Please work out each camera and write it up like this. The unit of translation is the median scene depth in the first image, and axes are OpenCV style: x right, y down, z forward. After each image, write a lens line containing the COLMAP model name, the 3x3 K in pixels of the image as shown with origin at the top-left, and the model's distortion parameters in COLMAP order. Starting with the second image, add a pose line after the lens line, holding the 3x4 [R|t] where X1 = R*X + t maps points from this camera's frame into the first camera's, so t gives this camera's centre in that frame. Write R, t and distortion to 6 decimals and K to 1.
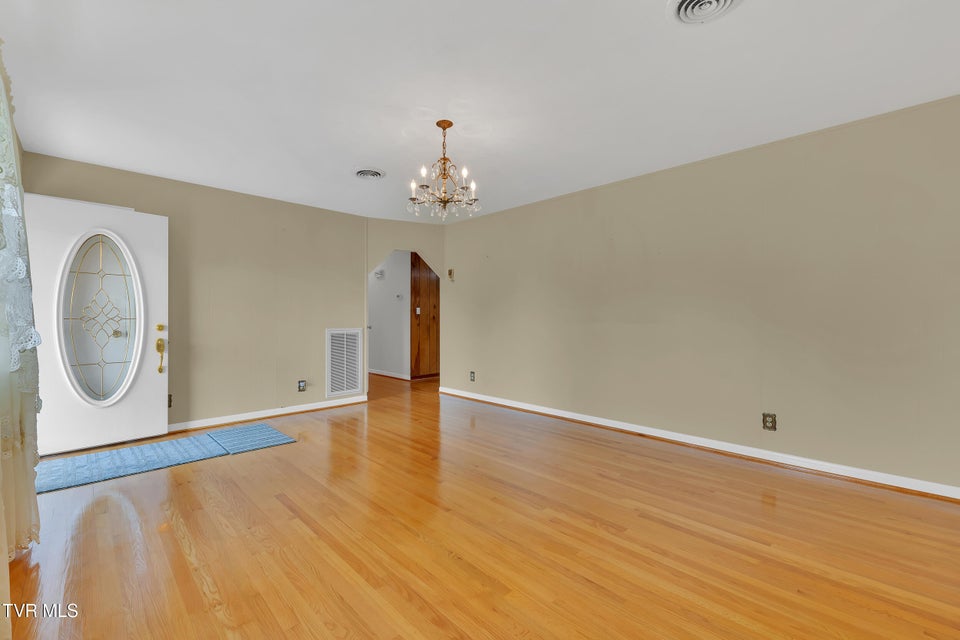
lens RADIAL K [[403.8, 0, 469.1], [0, 403.8, 319.3], [0, 0, 1]] dist [-0.000626, -0.000083]
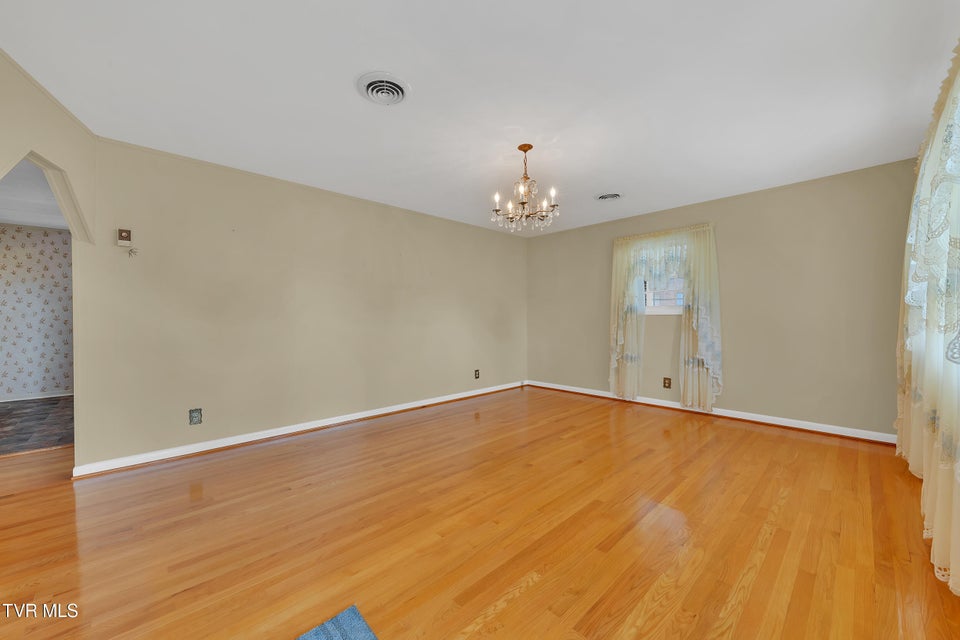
lens RADIAL K [[364.0, 0, 473.9], [0, 364.0, 315.8], [0, 0, 1]] dist [0.017054, -0.000040]
pose [[0.007245, 0.006788, 0.999951, -0.954337], [0.006798, 0.999954, -0.006837, -0.006866], [-0.999951, 0.006847, 0.007198, 0.999301]]
